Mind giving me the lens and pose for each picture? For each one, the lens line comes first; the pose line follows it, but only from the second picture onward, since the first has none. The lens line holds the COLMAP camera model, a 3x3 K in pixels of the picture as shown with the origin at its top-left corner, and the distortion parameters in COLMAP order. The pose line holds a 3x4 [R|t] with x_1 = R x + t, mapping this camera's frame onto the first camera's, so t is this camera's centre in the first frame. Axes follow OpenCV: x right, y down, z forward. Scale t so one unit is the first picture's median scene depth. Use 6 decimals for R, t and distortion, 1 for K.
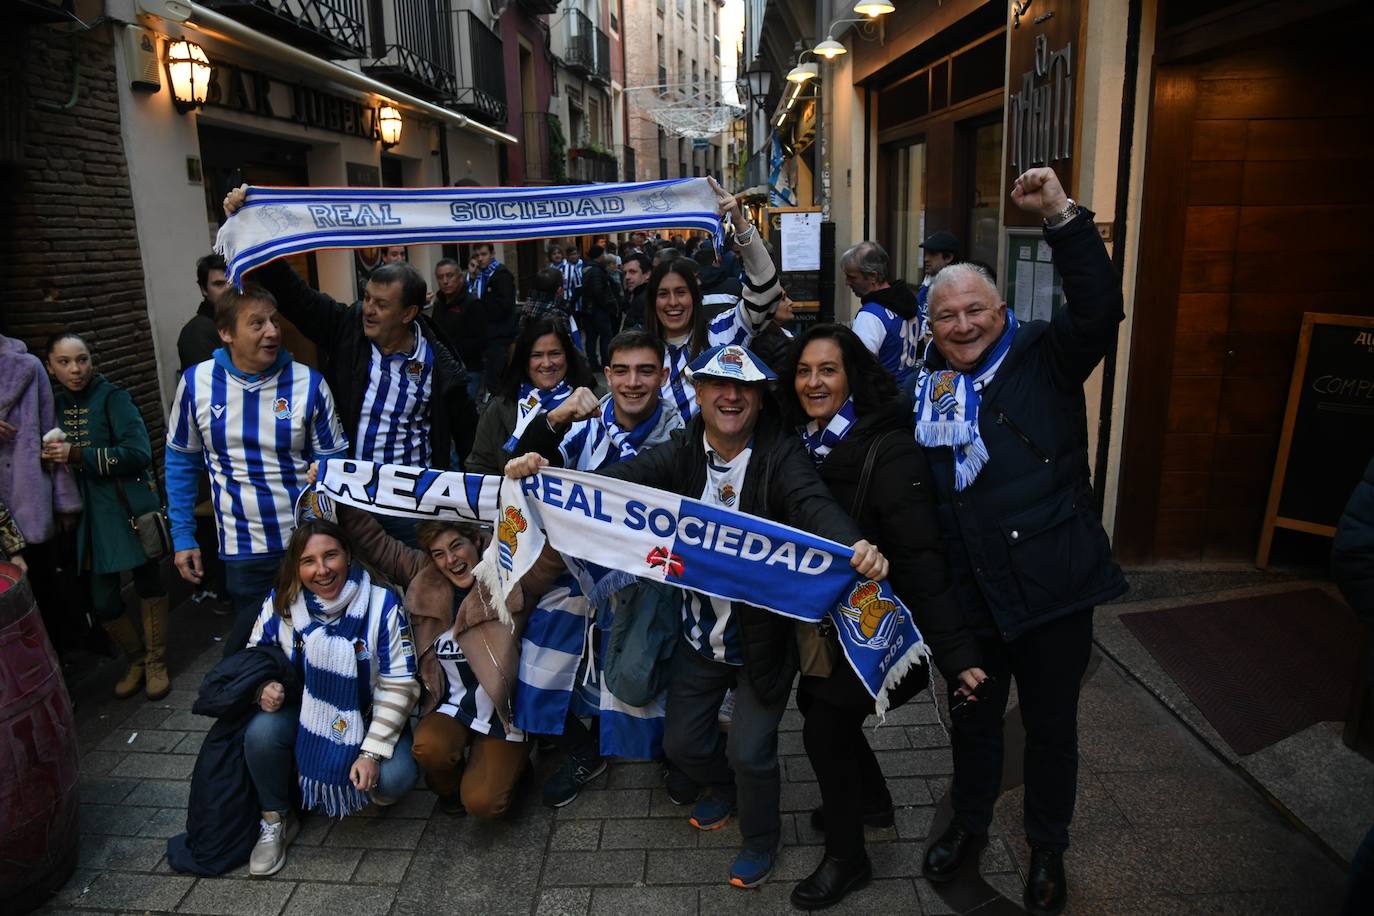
lens RADIAL K [[926.4, 0, 665.4], [0, 926.4, 458.2], [0, 0, 1]] dist [-0.104101, 0.046248]
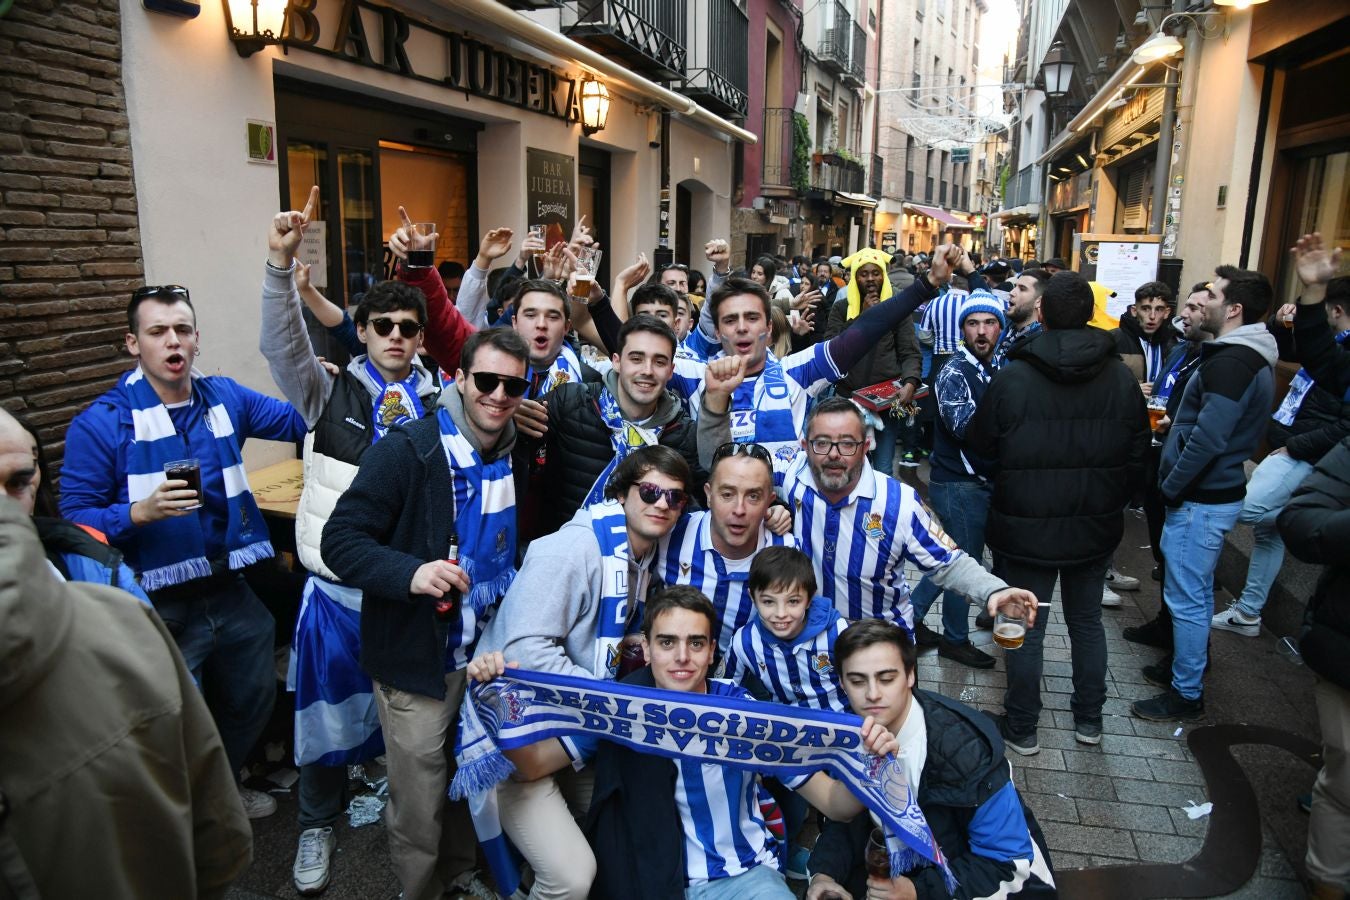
lens RADIAL K [[918.3, 0, 653.4], [0, 918.3, 450.3], [0, 0, 1]] dist [-0.109940, 0.049438]
pose [[0.966204, 0.094877, -0.239684, -0.042411], [-0.098532, 0.995128, -0.003284, -0.077623], [0.238205, 0.026789, 0.970845, 0.278526]]
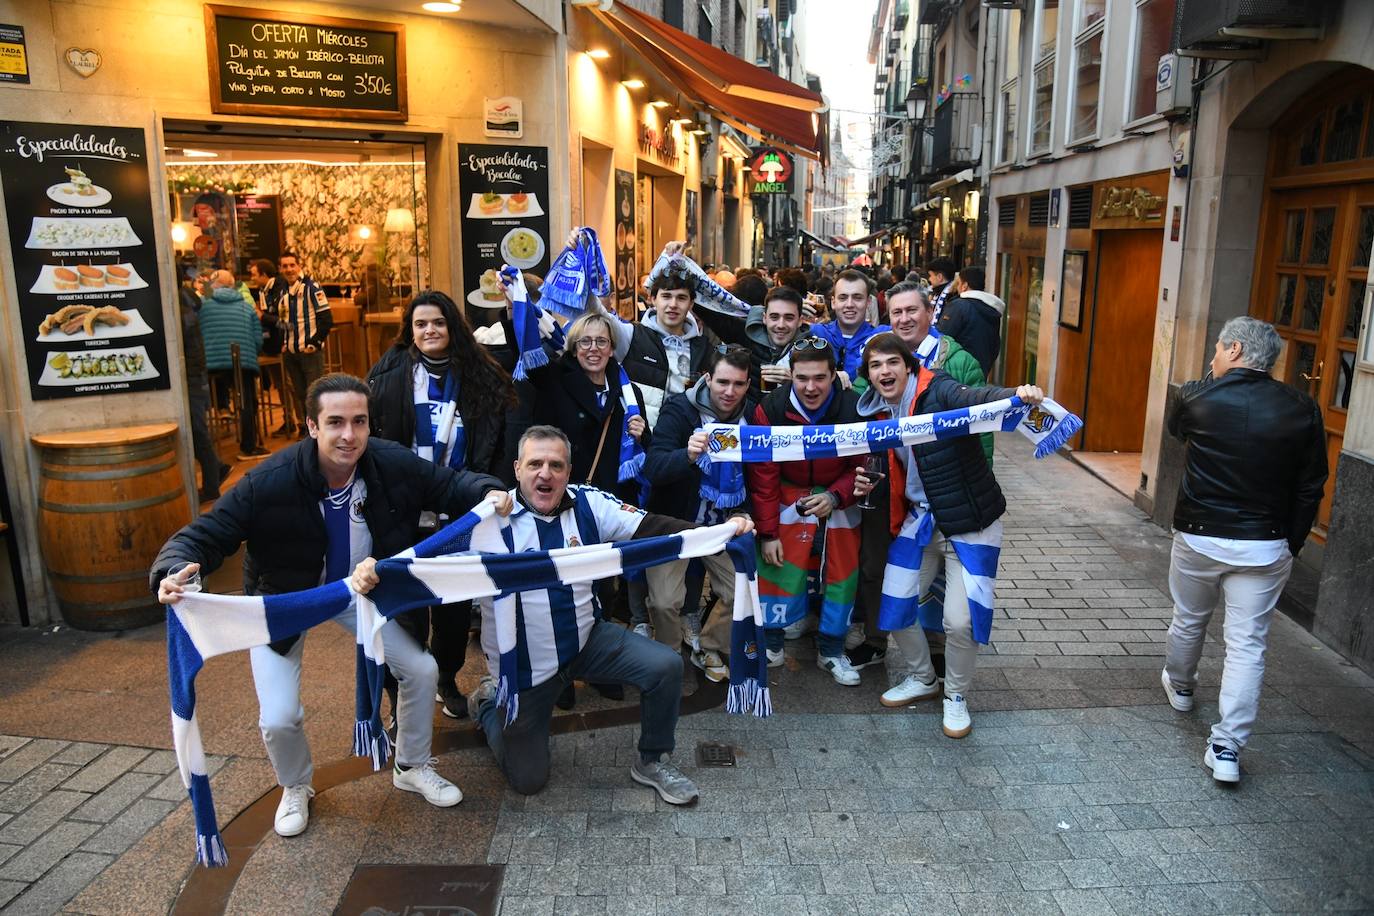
lens RADIAL K [[934.6, 0, 665.0], [0, 934.6, 458.3], [0, 0, 1]] dist [-0.109940, 0.049438]
pose [[0.995978, 0.011104, 0.088904, -0.019033], [-0.009969, 0.999863, -0.013202, -1.110489], [-0.089038, 0.012262, 0.995953, 4.520299]]
